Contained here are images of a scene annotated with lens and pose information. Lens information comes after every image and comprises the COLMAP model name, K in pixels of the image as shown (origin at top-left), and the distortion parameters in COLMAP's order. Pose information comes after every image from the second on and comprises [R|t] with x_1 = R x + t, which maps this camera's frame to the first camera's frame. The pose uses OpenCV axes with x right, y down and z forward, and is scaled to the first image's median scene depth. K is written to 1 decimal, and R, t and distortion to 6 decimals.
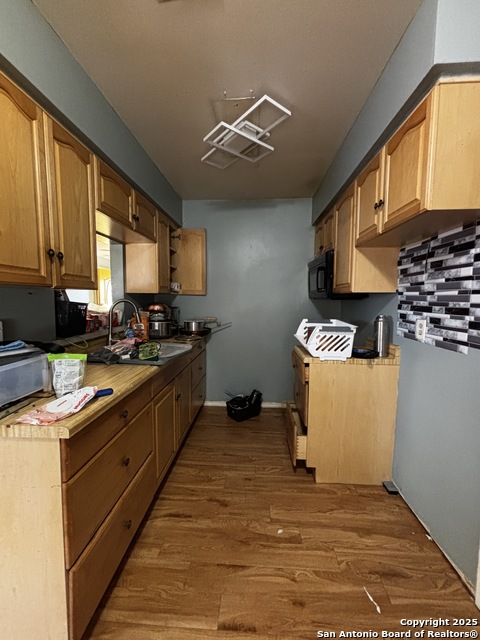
lens RADIAL K [[255.9, 0, 240.0], [0, 255.9, 320.0], [0, 0, 1]] dist [-0.002581, 0.000099]
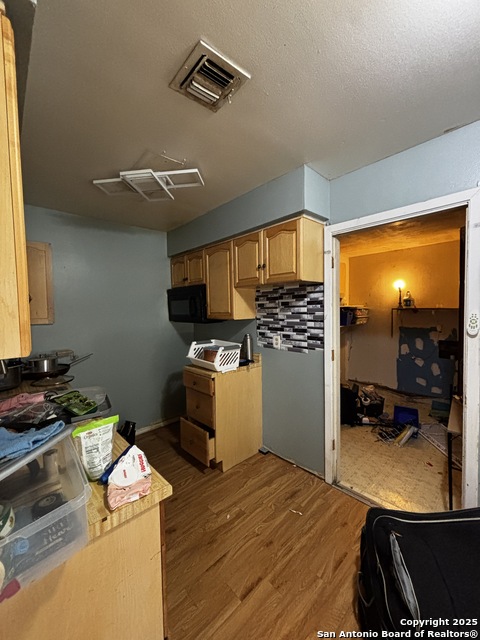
lens RADIAL K [[255.9, 0, 240.0], [0, 255.9, 320.0], [0, 0, 1]] dist [-0.002581, 0.000099]
pose [[0.690251, -0.049265, 0.721891, -0.609476], [0.085354, 0.996258, -0.013624, -0.096671], [-0.718518, 0.071020, 0.691873, 0.026997]]
